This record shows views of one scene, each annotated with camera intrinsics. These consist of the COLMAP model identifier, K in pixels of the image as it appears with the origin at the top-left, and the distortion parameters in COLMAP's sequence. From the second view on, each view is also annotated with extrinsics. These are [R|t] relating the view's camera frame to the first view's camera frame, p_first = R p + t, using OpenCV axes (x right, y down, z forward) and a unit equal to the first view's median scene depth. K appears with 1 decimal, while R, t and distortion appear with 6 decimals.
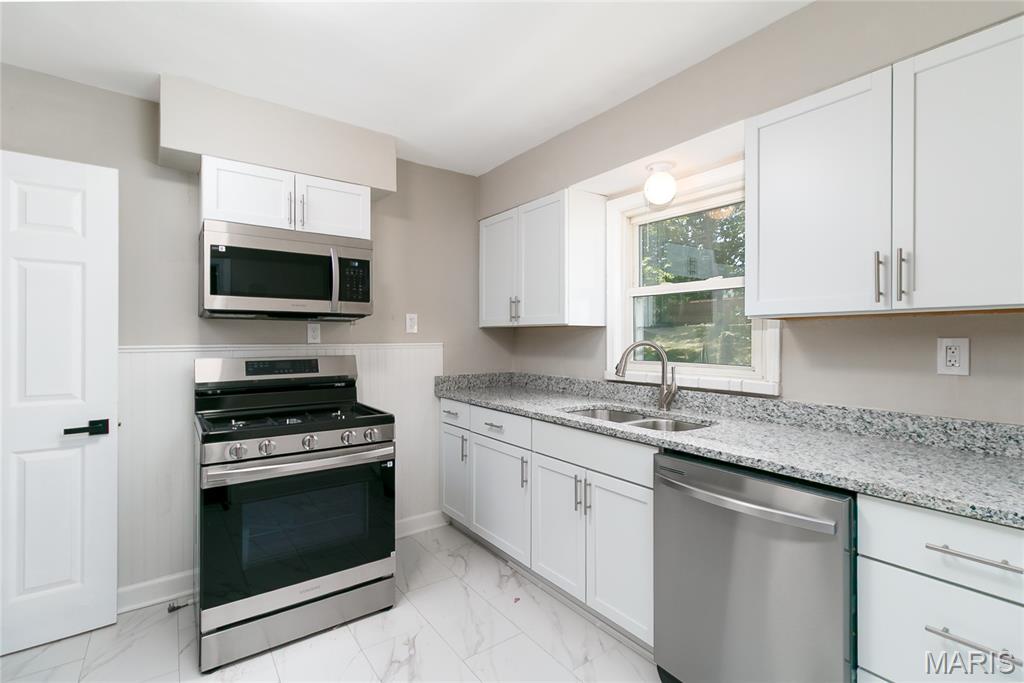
lens RADIAL K [[477.5, 0, 505.6], [0, 477.5, 333.4], [0, 0, 1]] dist [-0.000044, 0.001344]
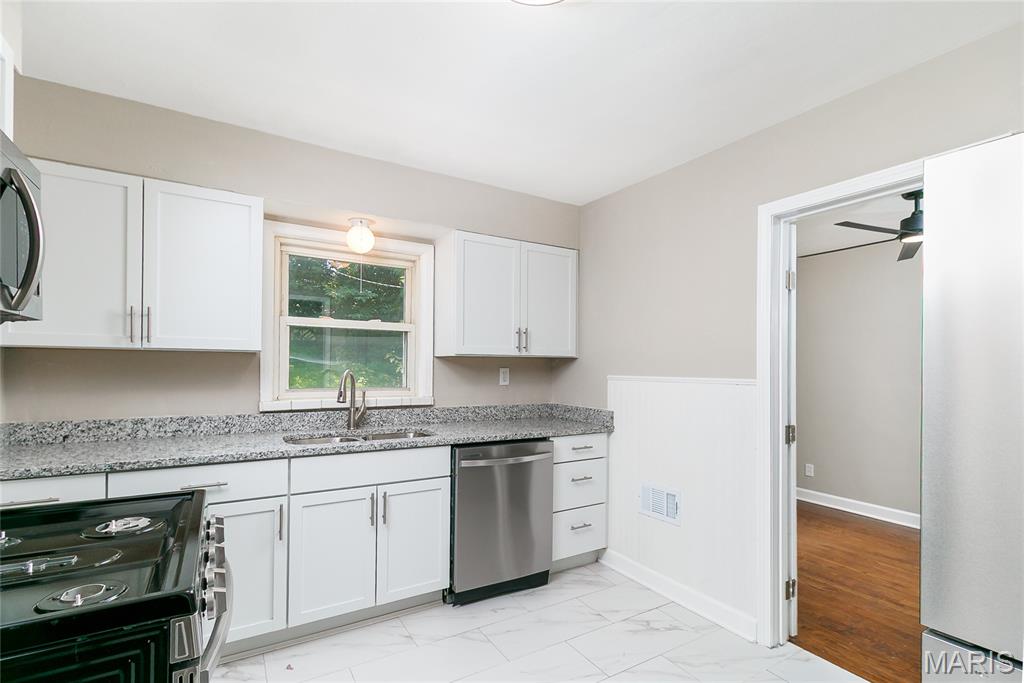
lens RADIAL K [[477.5, 0, 511.5], [0, 477.5, 367.5], [0, 0, 1]] dist [-0.000044, 0.001344]
pose [[0.091345, -0.004724, 0.995808, -0.897094], [-0.018751, 0.999803, 0.006463, -0.004672], [-0.995643, -0.019263, 0.091238, 0.583436]]
